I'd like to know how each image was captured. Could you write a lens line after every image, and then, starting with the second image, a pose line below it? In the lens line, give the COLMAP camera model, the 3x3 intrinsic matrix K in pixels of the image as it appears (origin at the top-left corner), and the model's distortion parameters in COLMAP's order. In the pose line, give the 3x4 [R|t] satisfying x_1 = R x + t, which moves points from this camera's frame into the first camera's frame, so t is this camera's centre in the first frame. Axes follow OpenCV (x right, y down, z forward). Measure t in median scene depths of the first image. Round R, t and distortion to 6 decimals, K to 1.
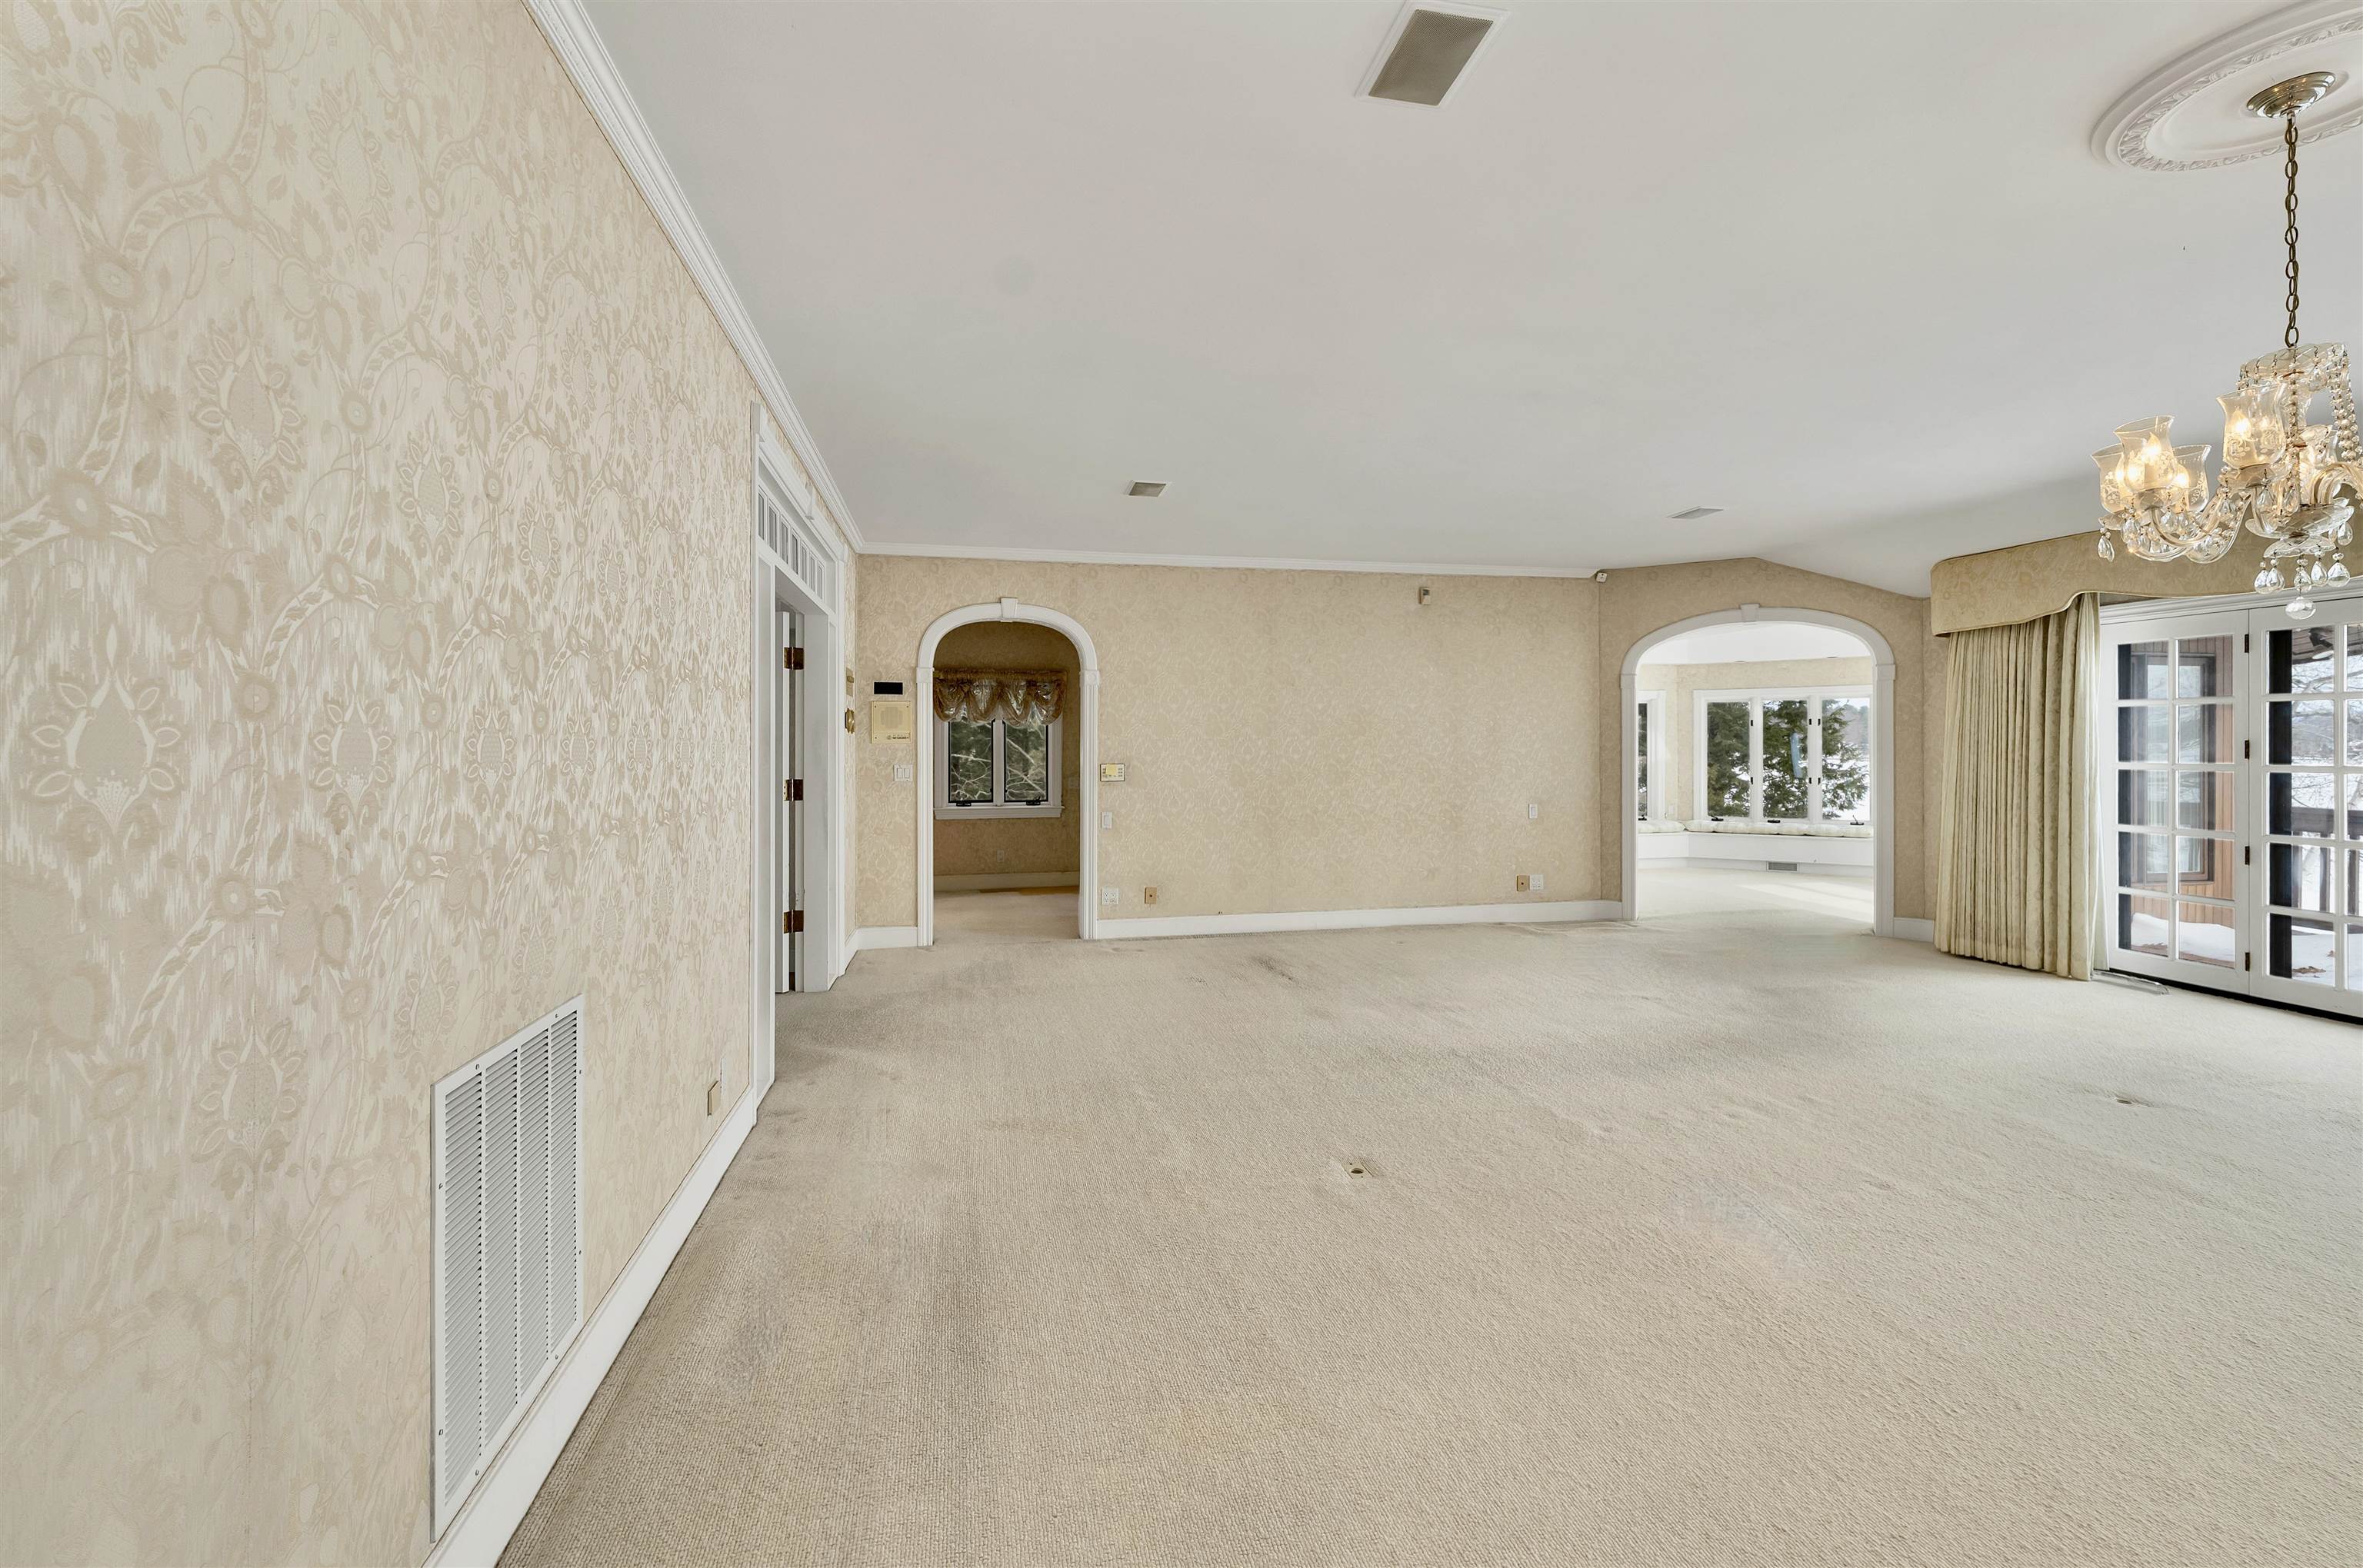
lens RADIAL K [[952.9, 0, 1181.8], [0, 952.9, 772.5], [0, 0, 1]] dist [0.000124, 0.000019]
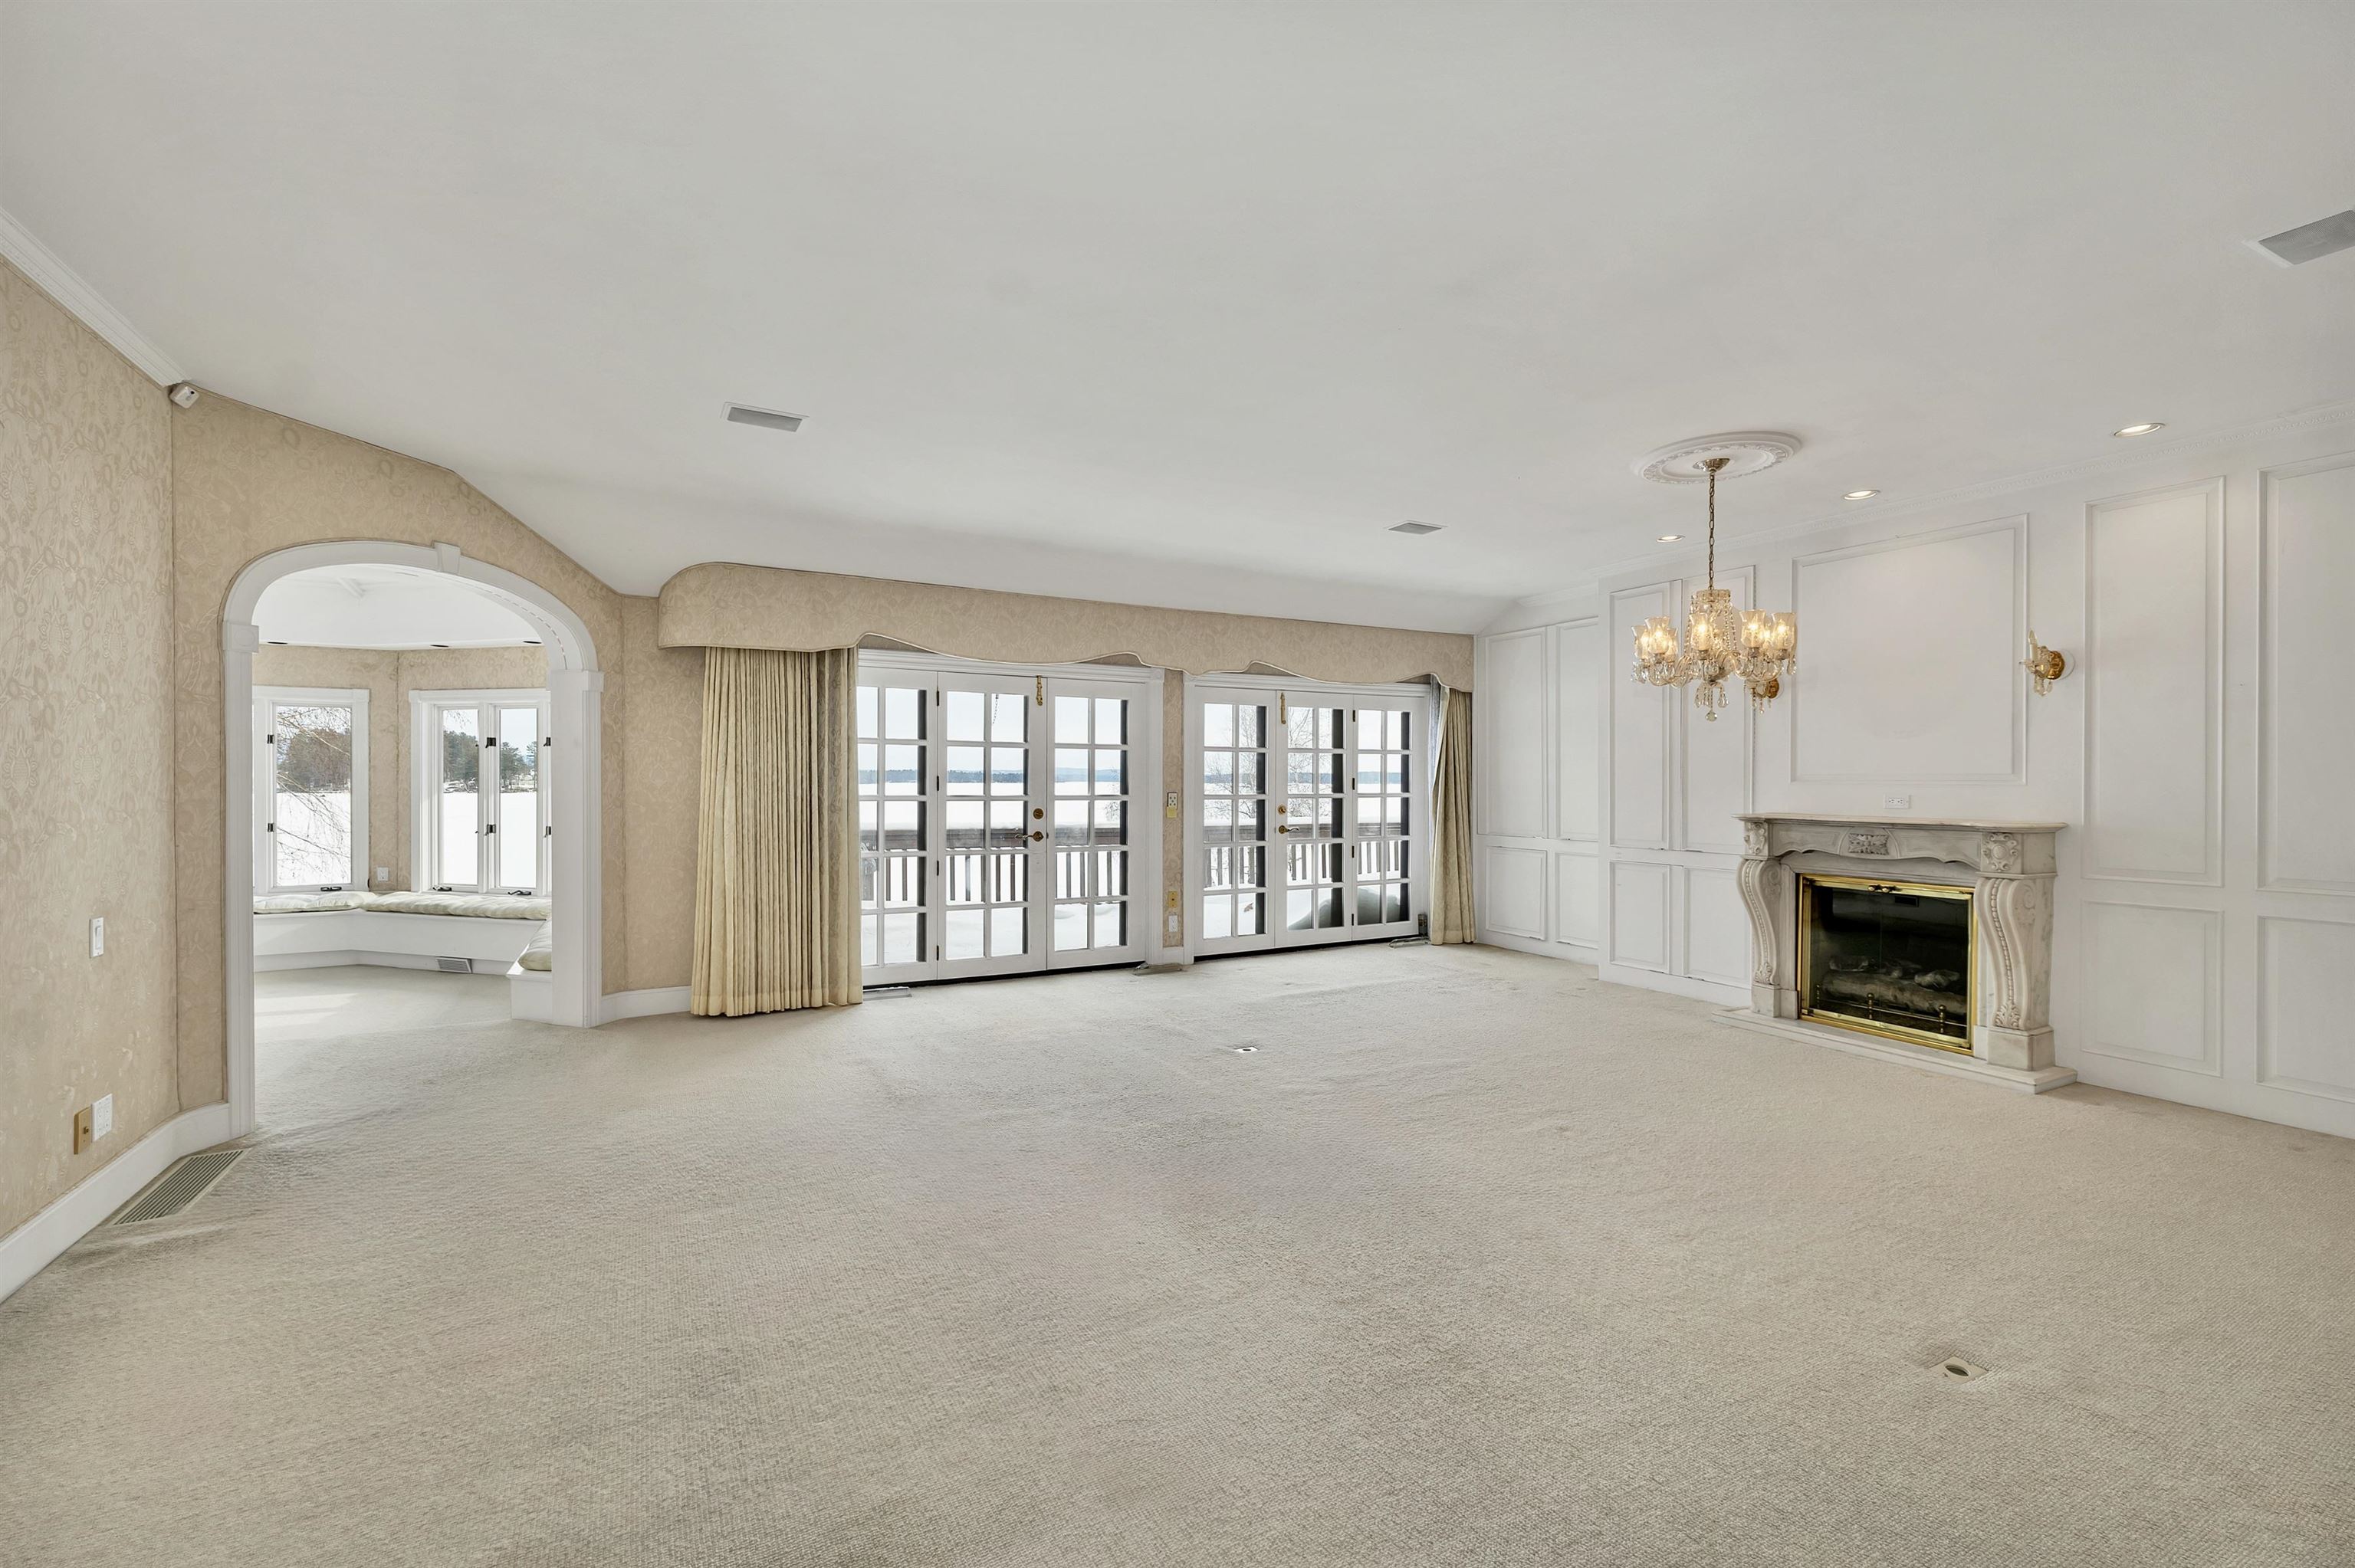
lens RADIAL K [[996.0, 0, 1179.0], [0, 996.0, 781.4], [0, 0, 1]] dist [-0.000954, -0.000049]
pose [[-0.298601, -0.004942, 0.954365, -0.193510], [0.010108, 0.999914, 0.008341, -0.028760], [-0.954324, 0.012137, -0.298525, 0.894202]]
